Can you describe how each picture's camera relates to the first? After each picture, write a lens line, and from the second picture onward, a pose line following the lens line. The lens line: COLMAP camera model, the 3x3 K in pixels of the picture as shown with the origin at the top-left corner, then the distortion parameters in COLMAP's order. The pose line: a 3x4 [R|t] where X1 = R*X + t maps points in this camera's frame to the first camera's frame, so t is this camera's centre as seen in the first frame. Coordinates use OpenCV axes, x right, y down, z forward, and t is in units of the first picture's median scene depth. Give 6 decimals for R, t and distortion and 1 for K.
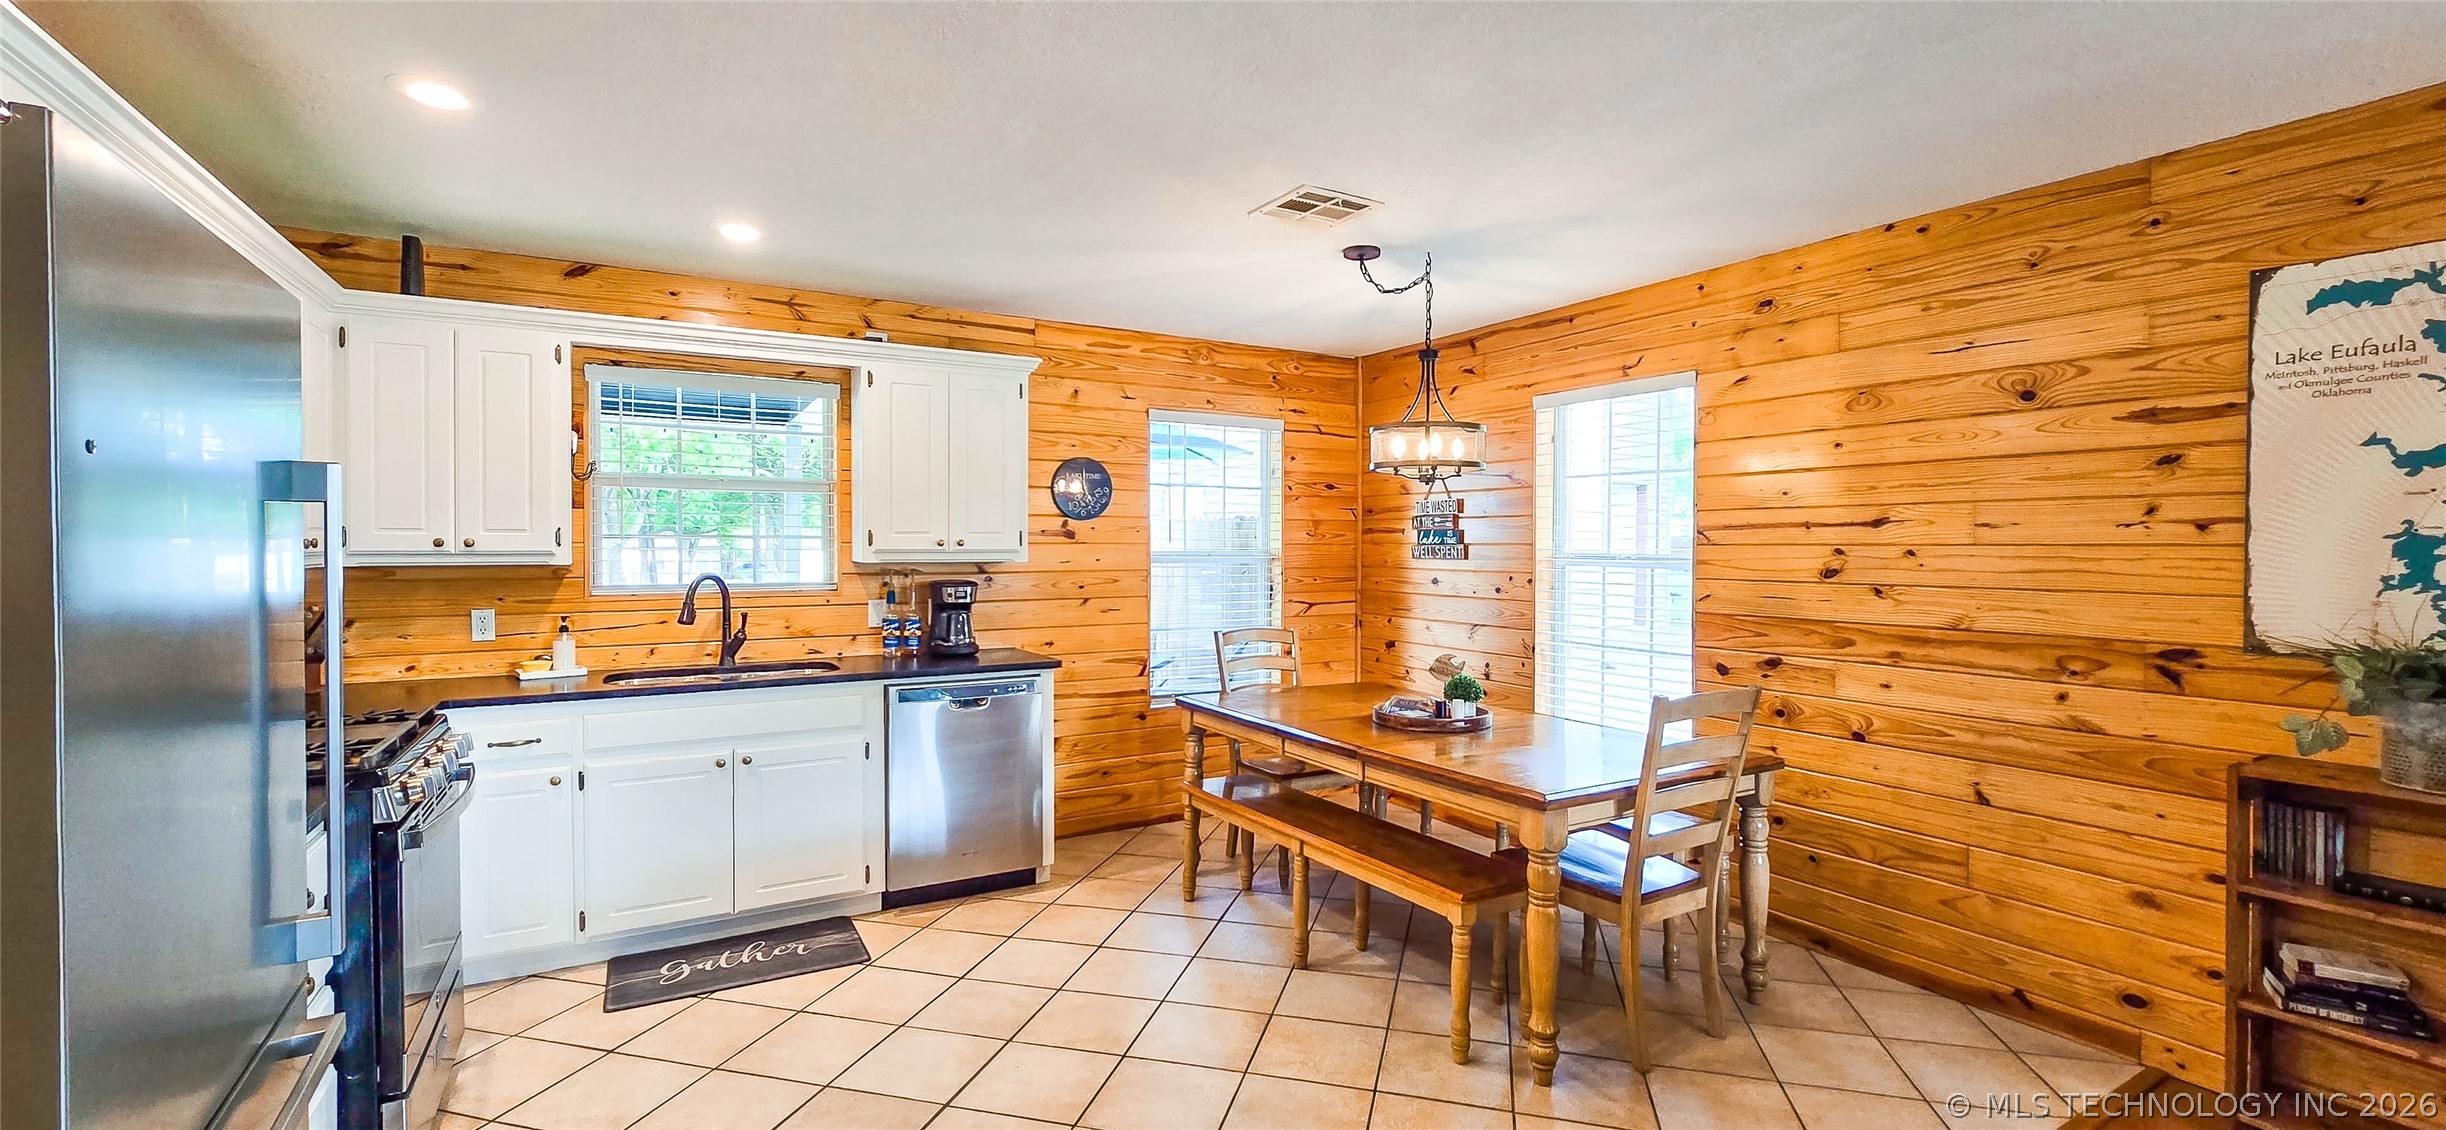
lens RADIAL K [[999.2, 0, 1227.3], [0, 999.2, 553.5], [0, 0, 1]] dist [-0.006124, 0.000867]
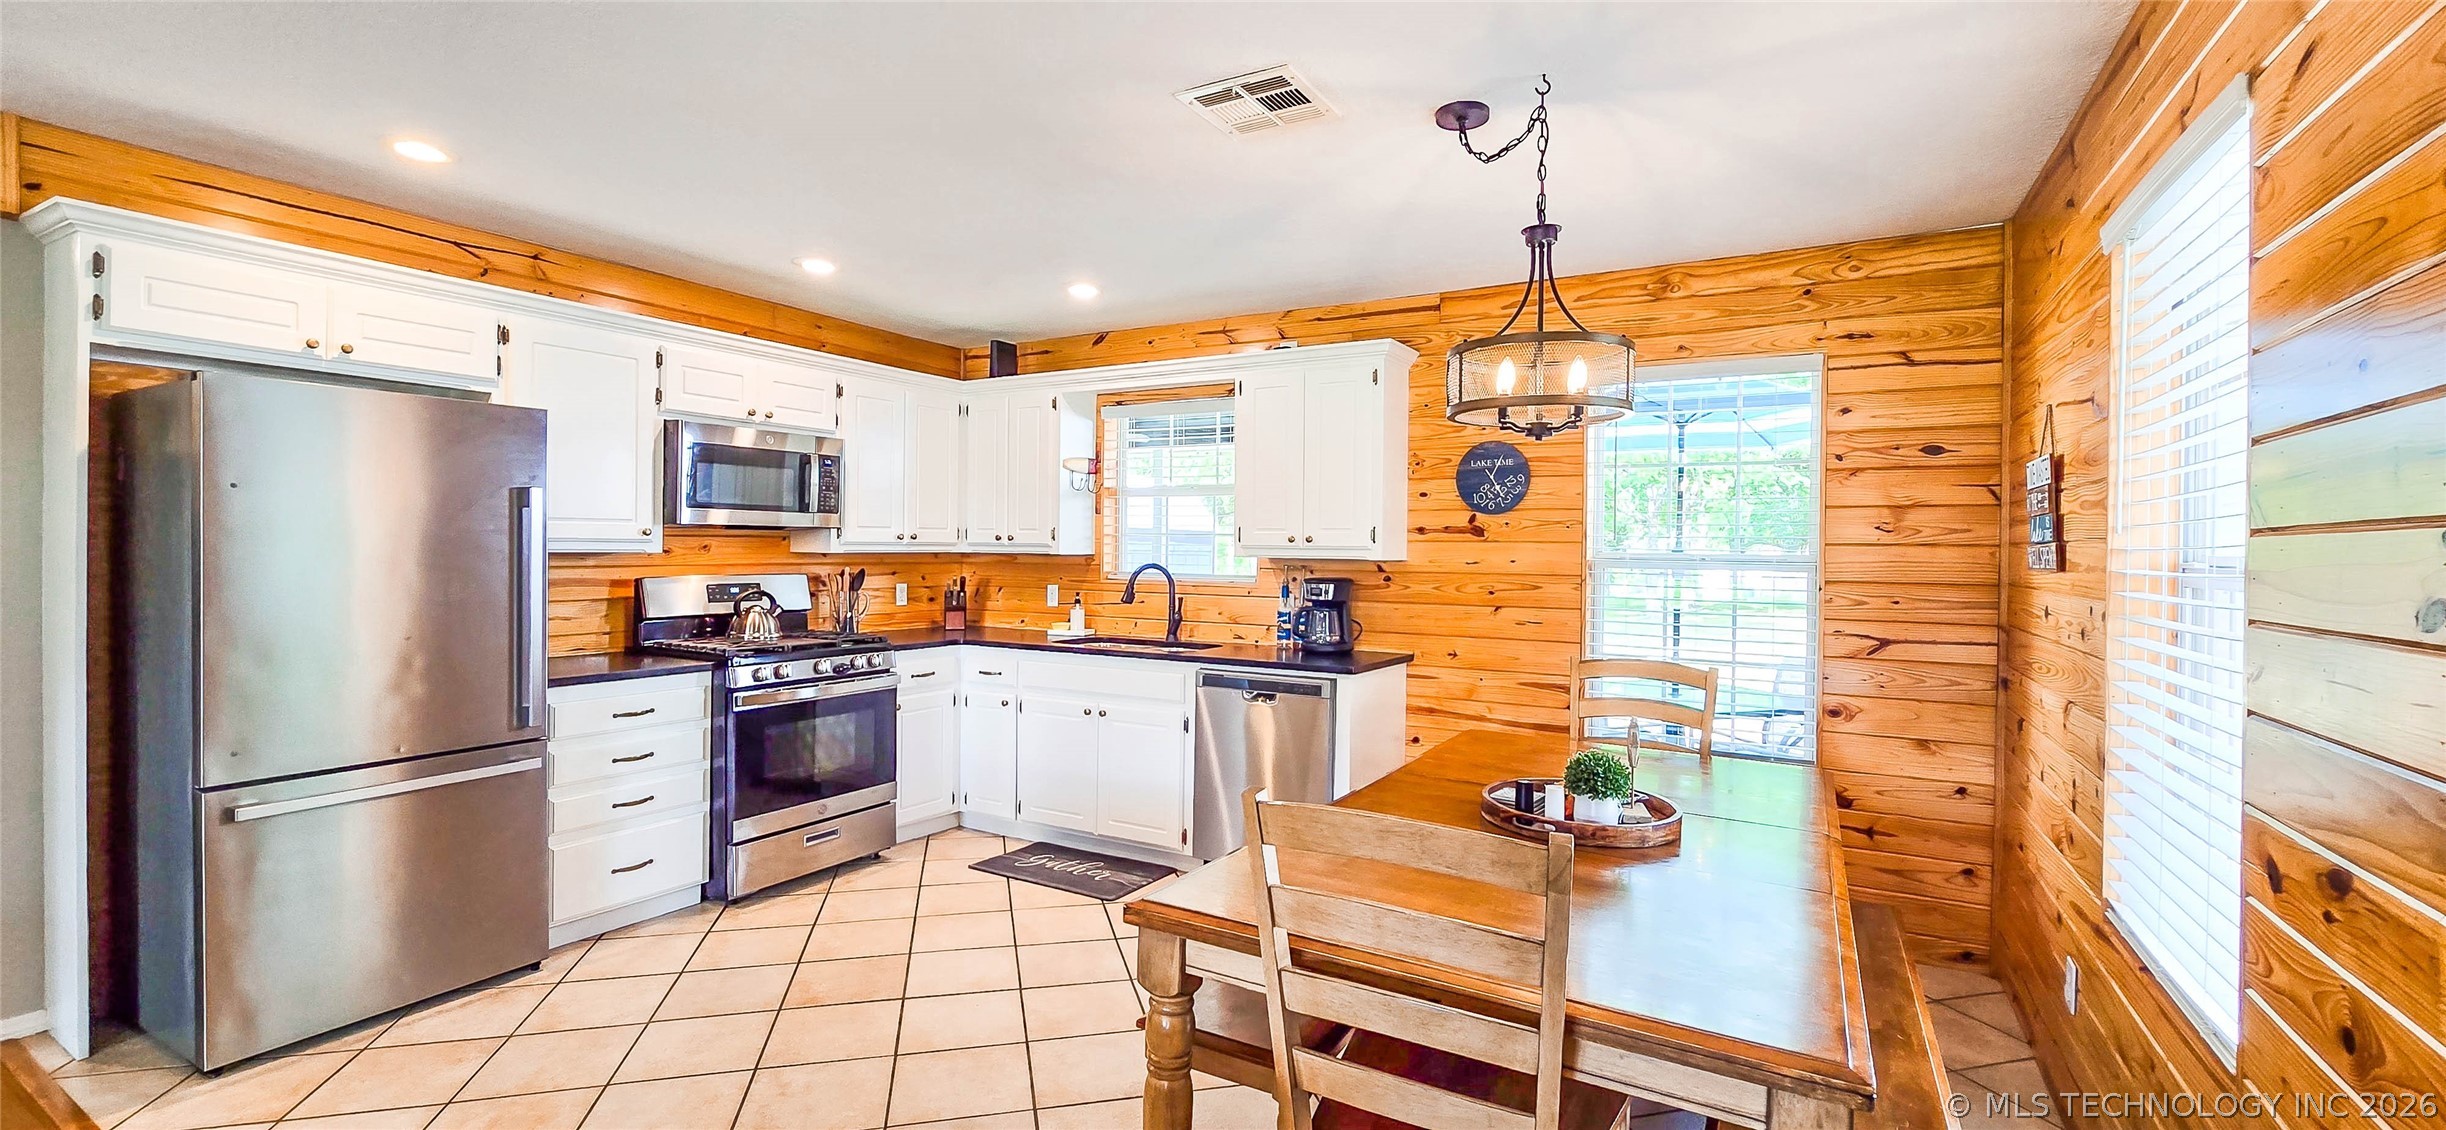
lens RADIAL K [[999.2, 0, 1223.1], [0, 999.2, 556.3], [0, 0, 1]] dist [-0.006124, 0.000867]
pose [[0.484648, 0.010055, -0.874651, 0.615389], [-0.020069, 0.999799, 0.000373, 0.008470], [0.874479, 0.017373, 0.484752, 0.484438]]
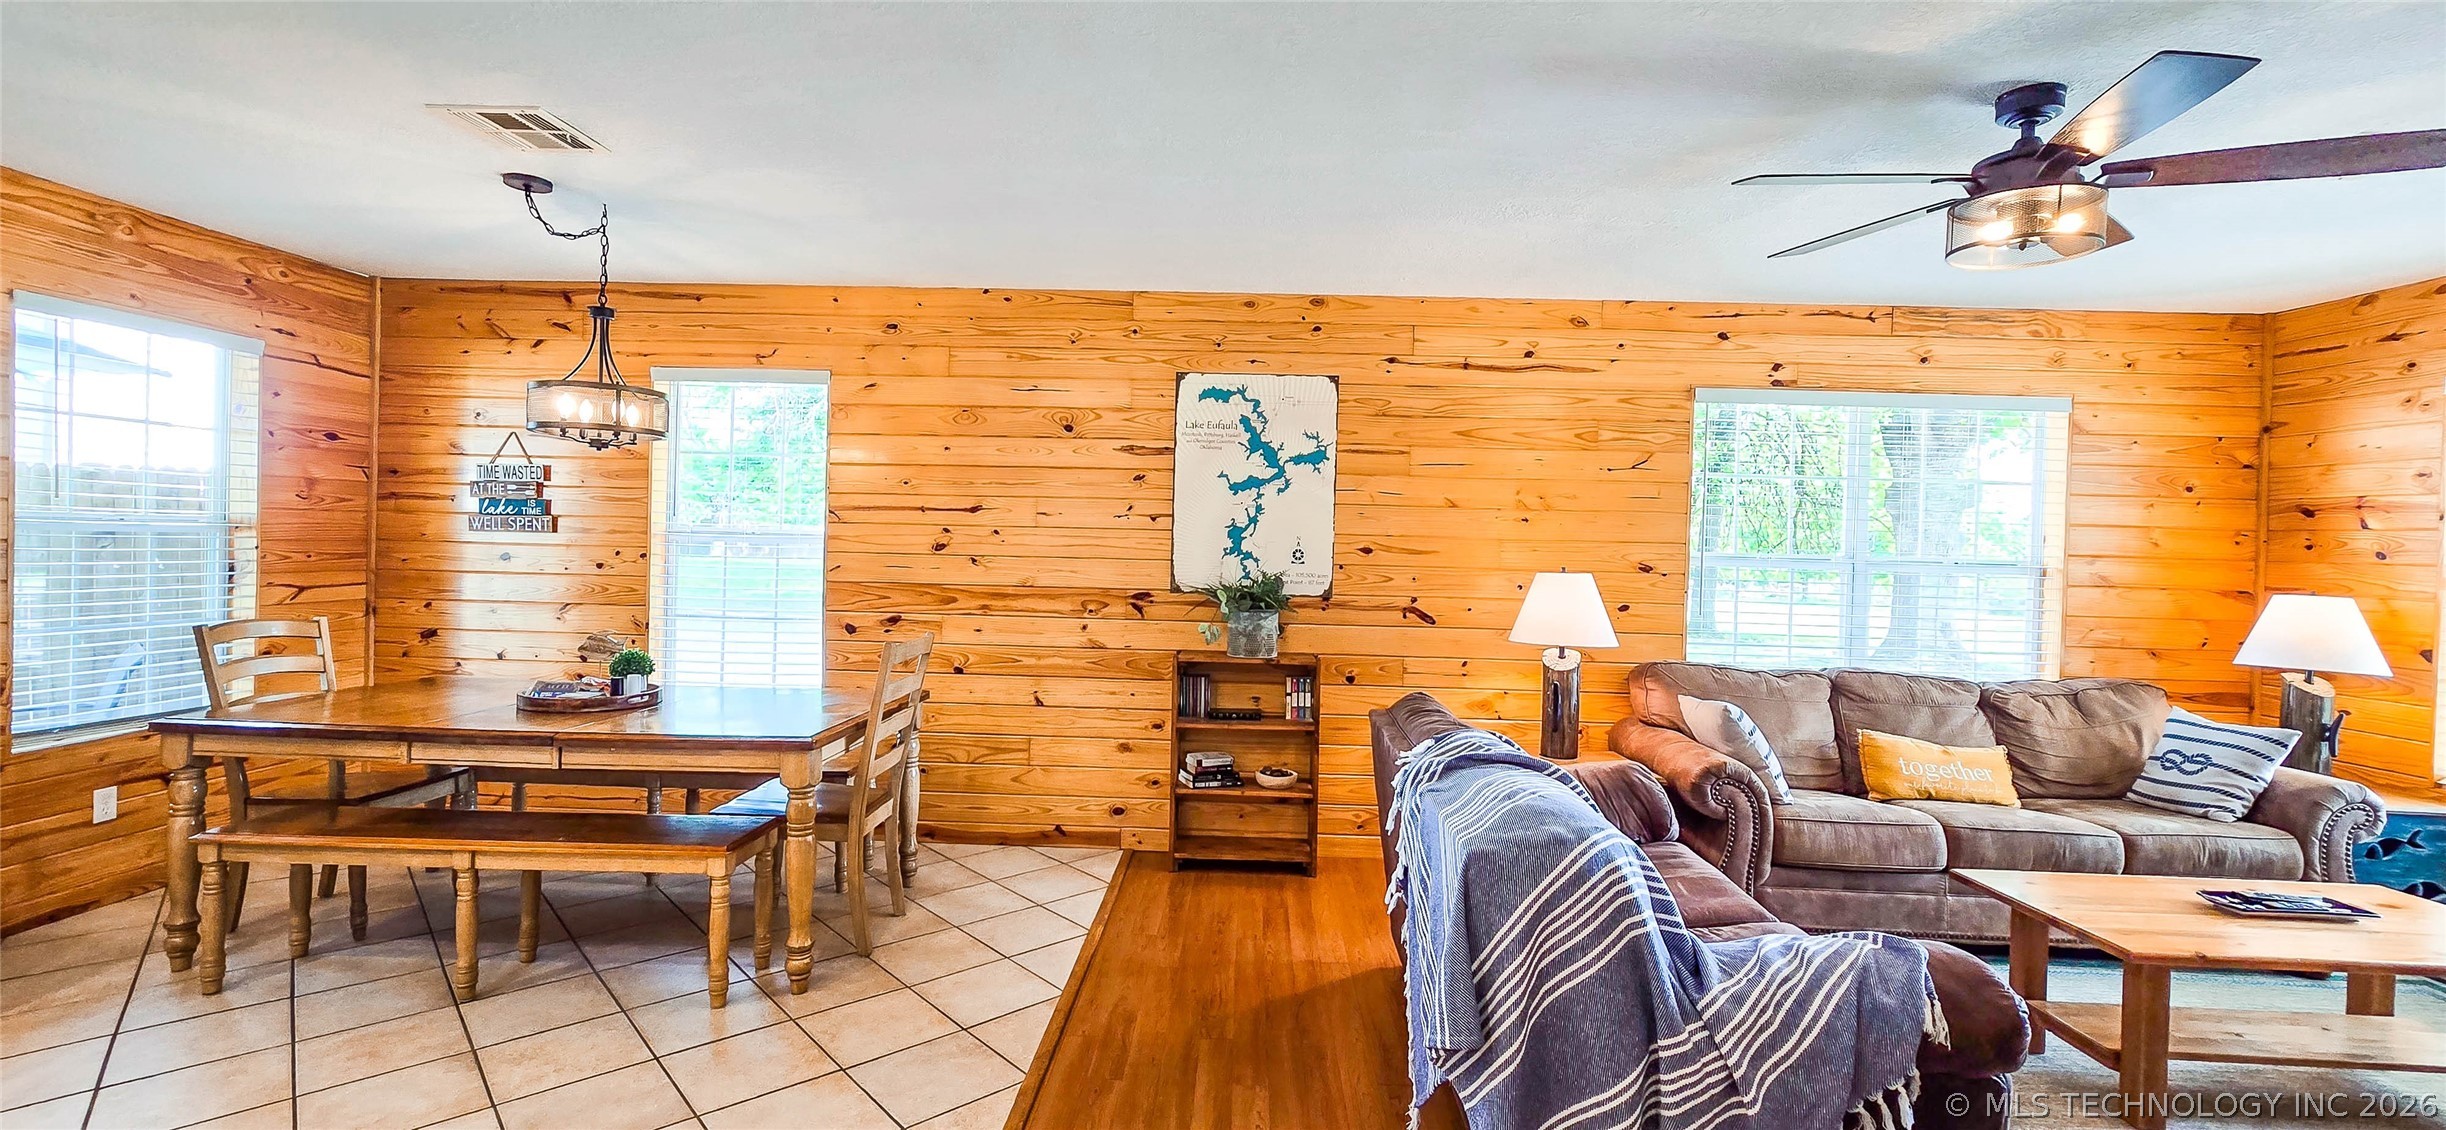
lens RADIAL K [[999.2, 0, 1223.3], [0, 999.2, 554.7], [0, 0, 1]] dist [-0.006124, 0.000867]
pose [[0.534273, 0.000309, 0.845312, -0.263234], [-0.015169, 0.999842, 0.009222, 0.011059], [-0.845176, -0.017749, 0.534193, -0.002584]]
